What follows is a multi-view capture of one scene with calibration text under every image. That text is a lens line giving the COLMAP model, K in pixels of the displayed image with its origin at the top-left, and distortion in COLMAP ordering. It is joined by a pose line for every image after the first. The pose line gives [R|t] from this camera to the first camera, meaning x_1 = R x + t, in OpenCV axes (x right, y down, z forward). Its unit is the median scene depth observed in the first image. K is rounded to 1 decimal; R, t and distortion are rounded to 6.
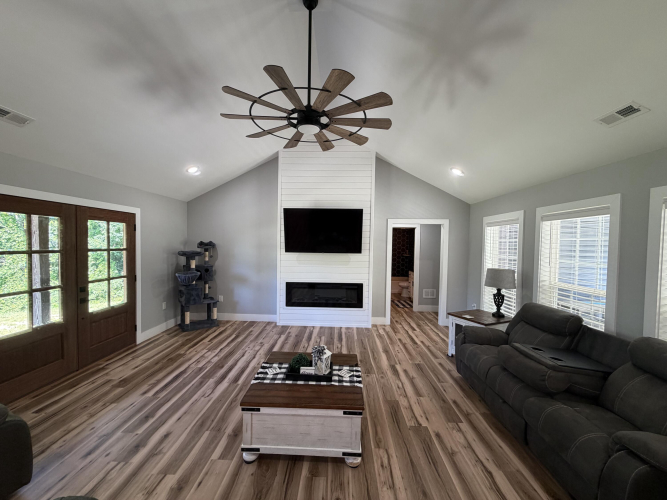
lens RADIAL K [[264.6, 0, 333.6], [0, 264.6, 251.0], [0, 0, 1]] dist [-0.000669, -0.000046]
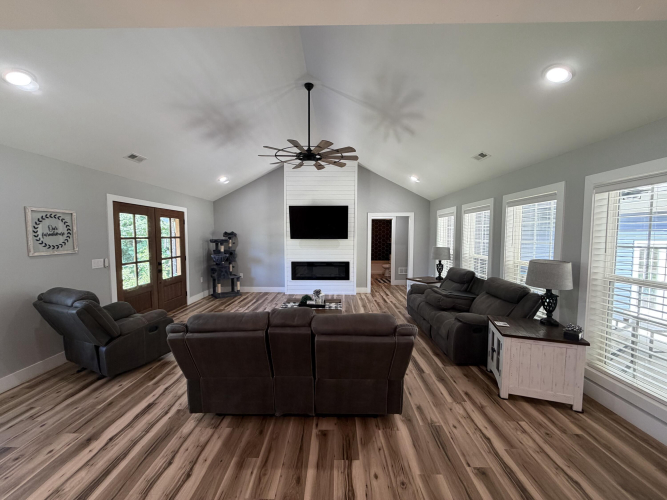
lens RADIAL K [[264.6, 0, 332.2], [0, 264.6, 251.1], [0, 0, 1]] dist [-0.000669, -0.000046]
pose [[0.999857, -0.014575, 0.008622, 0.016918], [0.014297, 0.999404, 0.031429, 0.032284], [-0.009075, -0.031301, 0.999469, -0.399944]]
